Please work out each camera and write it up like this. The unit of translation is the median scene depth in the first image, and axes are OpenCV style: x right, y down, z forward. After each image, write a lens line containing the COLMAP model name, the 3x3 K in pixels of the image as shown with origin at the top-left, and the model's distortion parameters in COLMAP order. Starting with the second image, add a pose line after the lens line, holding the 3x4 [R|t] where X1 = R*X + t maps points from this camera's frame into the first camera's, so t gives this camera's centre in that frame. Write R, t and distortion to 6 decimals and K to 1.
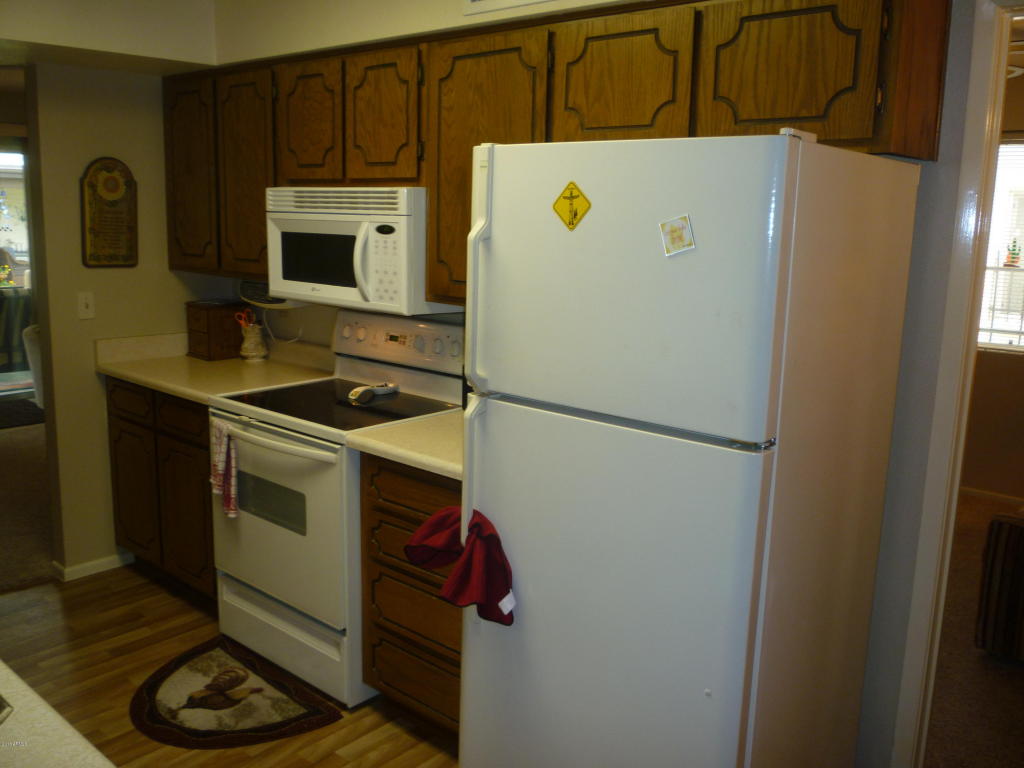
lens RADIAL K [[883.4, 0, 521.5], [0, 883.4, 384.4], [0, 0, 1]] dist [-0.059589, 0.039461]
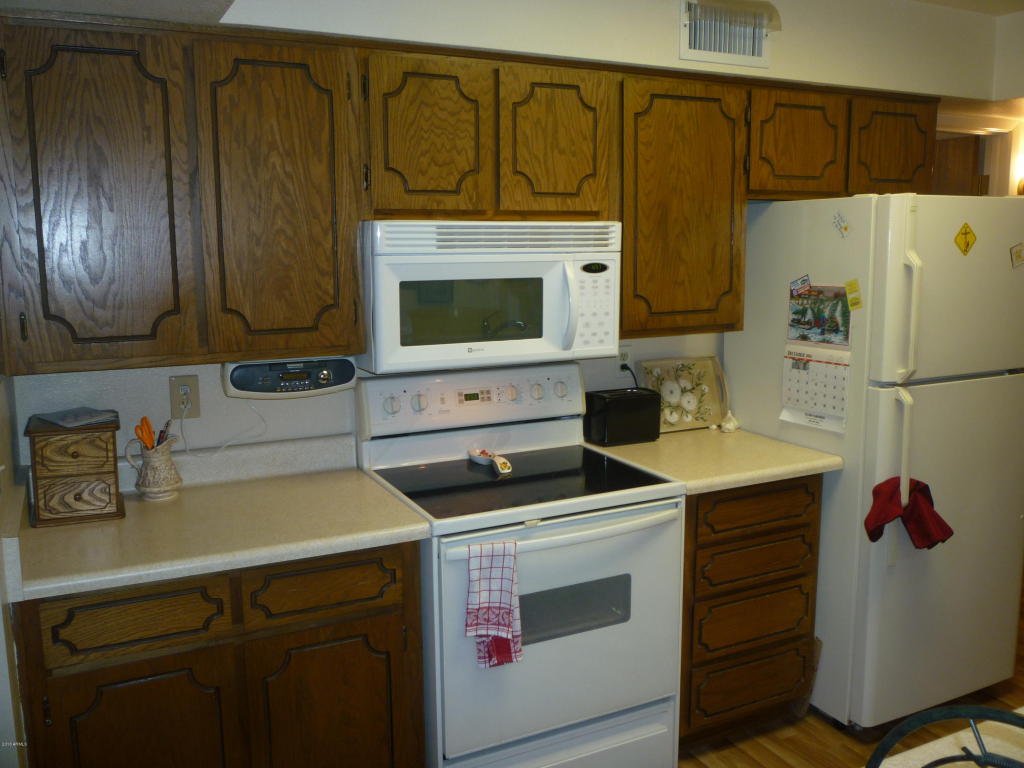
lens RADIAL K [[883.4, 0, 502.7], [0, 883.4, 386.9], [0, 0, 1]] dist [-0.059589, 0.039461]
pose [[0.397879, -0.179765, 0.899654, -1.044744], [0.191882, 0.975233, 0.110005, -0.174707], [-0.897148, 0.128859, 0.422518, 0.717387]]
